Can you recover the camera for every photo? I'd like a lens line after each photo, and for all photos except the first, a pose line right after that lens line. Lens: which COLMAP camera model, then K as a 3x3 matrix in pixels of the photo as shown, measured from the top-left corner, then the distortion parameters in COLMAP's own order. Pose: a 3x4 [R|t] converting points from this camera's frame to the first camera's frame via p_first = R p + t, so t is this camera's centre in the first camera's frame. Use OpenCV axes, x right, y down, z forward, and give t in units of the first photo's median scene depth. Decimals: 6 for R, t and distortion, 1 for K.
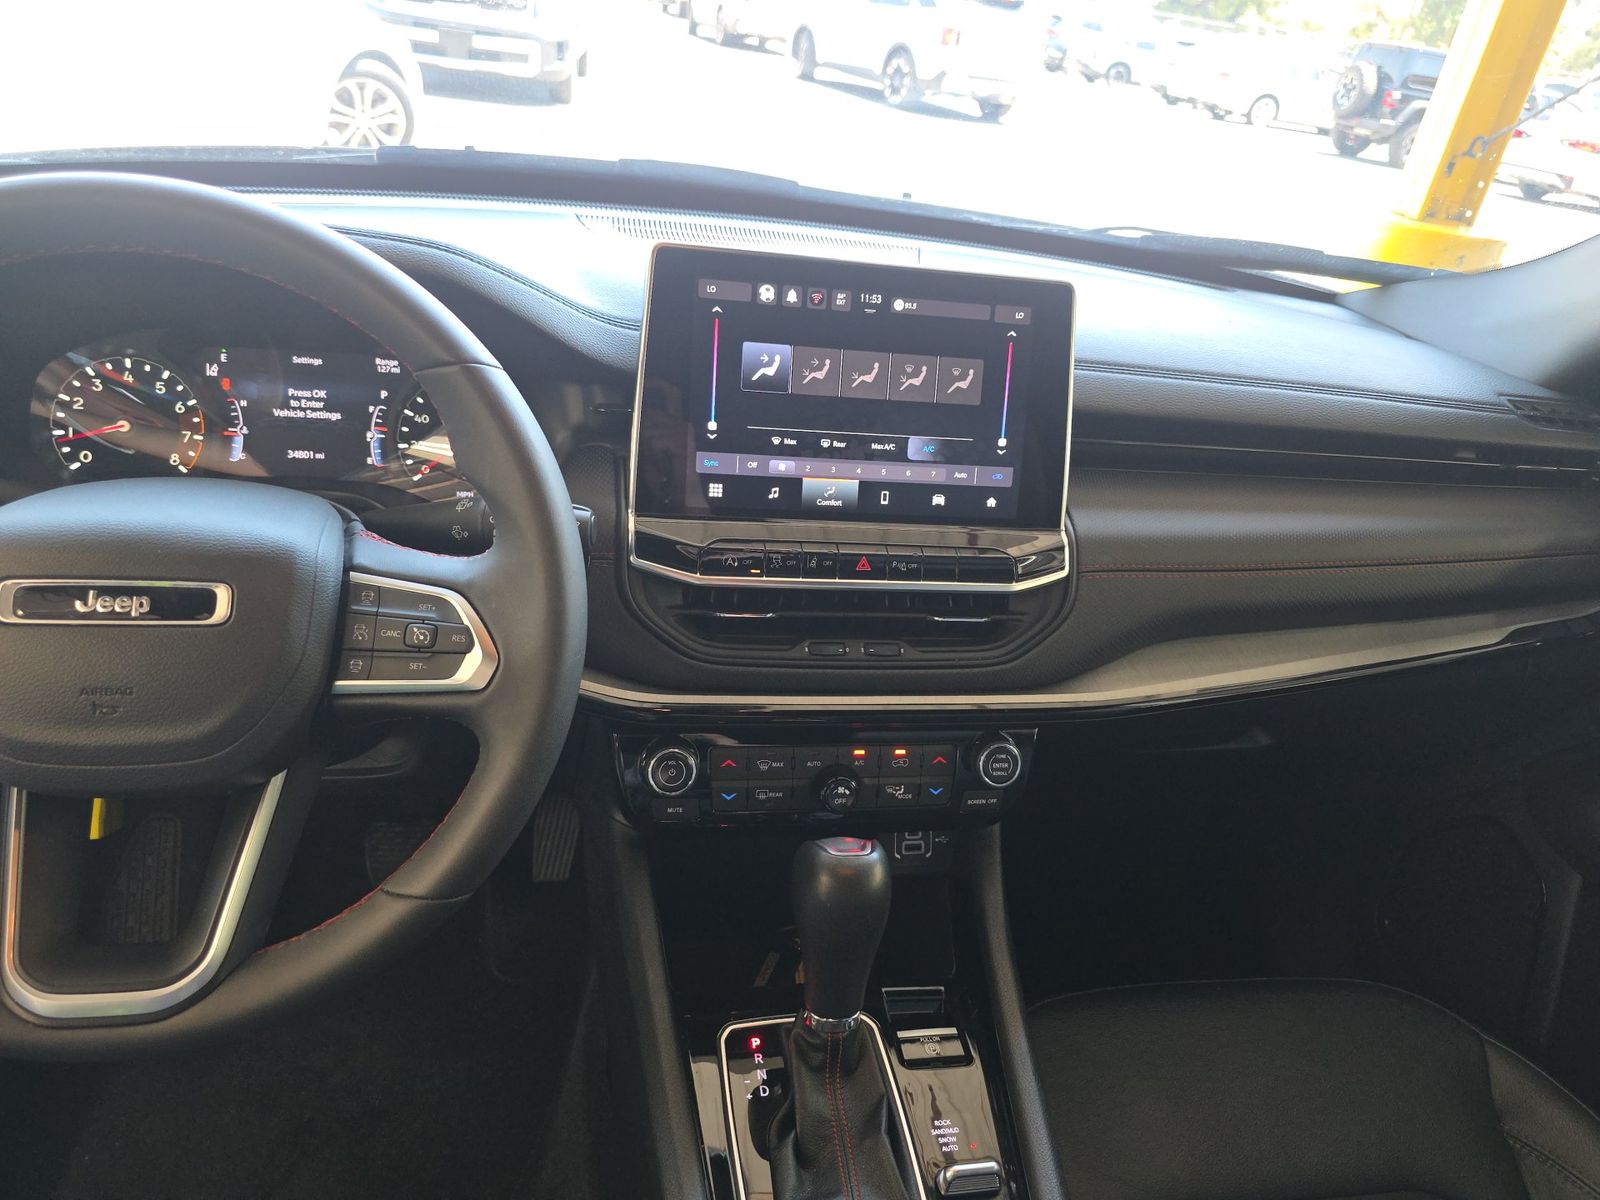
lens RADIAL K [[1070.9, 0, 802.3], [0, 1070.9, 595.0], [0, 0, 1]] dist [0.096378, -0.116876]
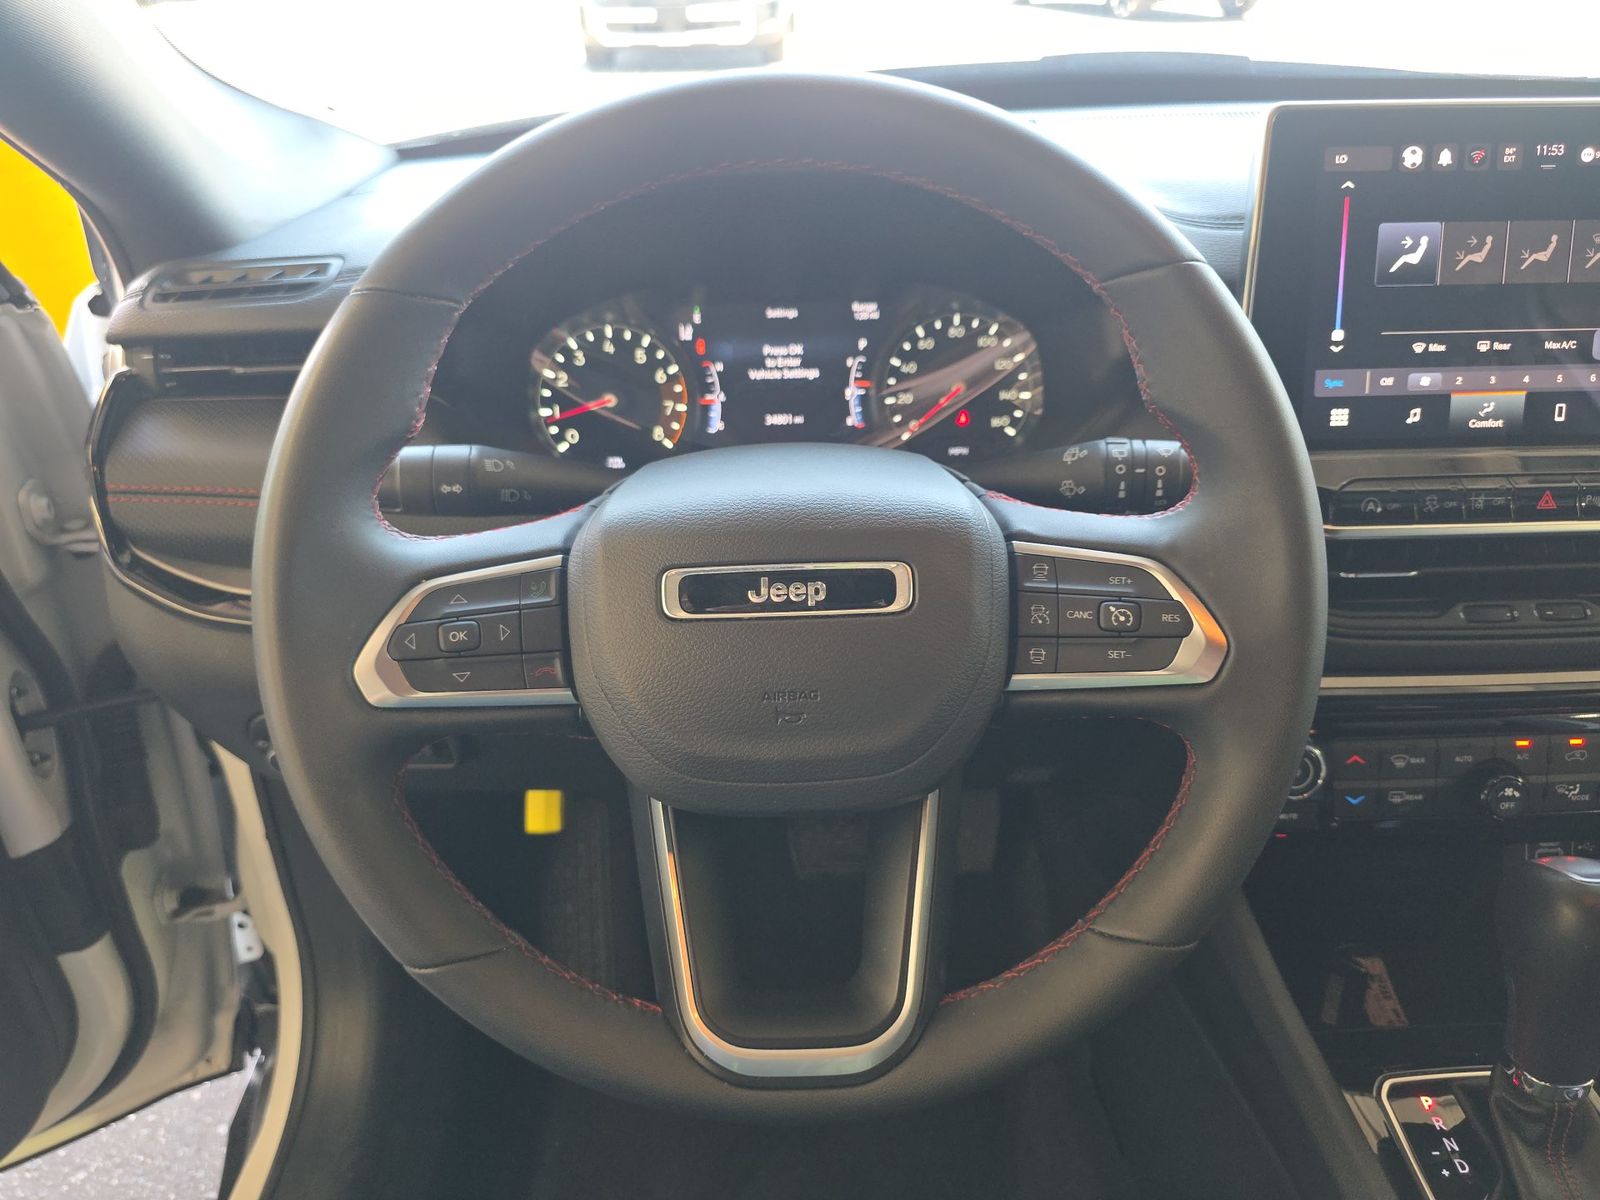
lens RADIAL K [[1085.9, 0, 800.1], [0, 1085.9, 605.9], [0, 0, 1]] dist [0.053552, -0.049596]
pose [[0.981054, -0.039357, -0.189694, -0.319140], [0.047312, 0.998173, 0.037588, -0.008417], [0.187868, -0.045851, 0.981124, 0.124287]]
